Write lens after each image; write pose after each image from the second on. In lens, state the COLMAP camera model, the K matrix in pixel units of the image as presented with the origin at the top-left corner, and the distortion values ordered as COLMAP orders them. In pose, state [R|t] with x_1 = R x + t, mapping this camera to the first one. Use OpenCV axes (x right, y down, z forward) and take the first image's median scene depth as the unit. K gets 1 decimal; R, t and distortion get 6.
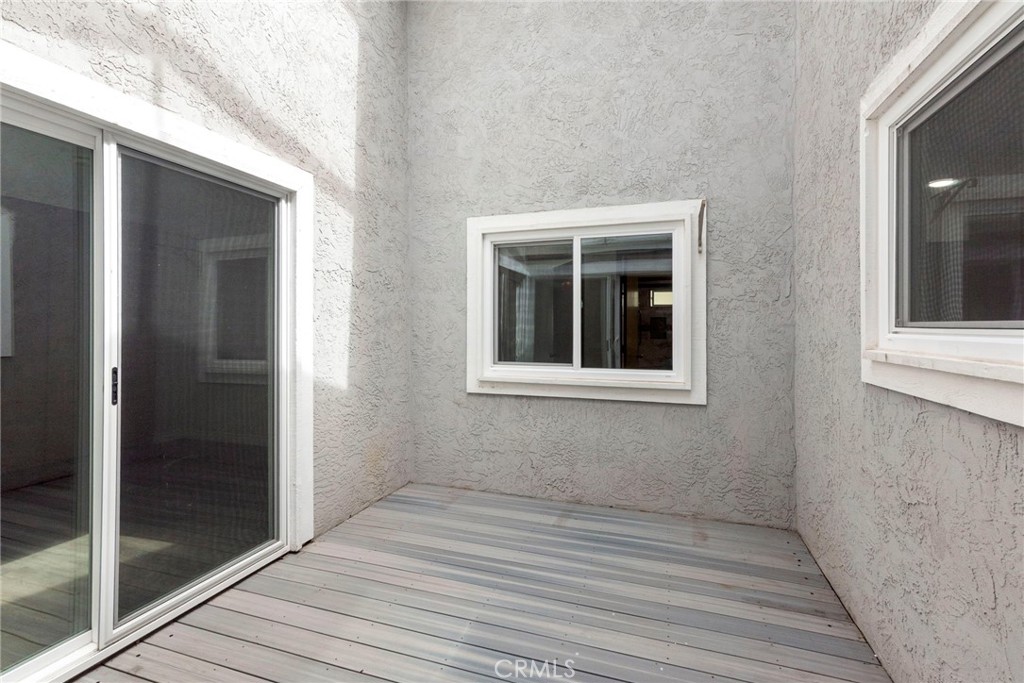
lens RADIAL K [[459.5, 0, 511.4], [0, 459.5, 326.6], [0, 0, 1]] dist [0.015369, -0.002631]
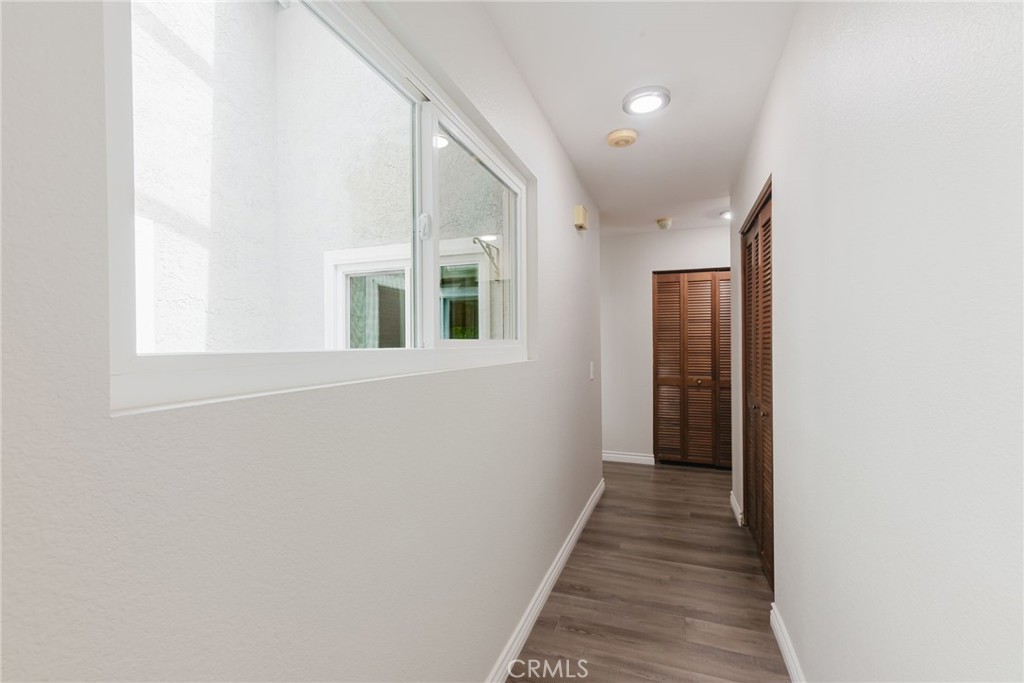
lens RADIAL K [[441.3, 0, 511.7], [0, 441.3, 343.4], [0, 0, 1]] dist [0.010208, 0.000117]
pose [[0.999472, -0.007592, -0.031578, 0.426269], [0.007770, 0.999955, 0.005497, -0.007828], [0.031535, -0.005739, 0.999486, -0.100084]]
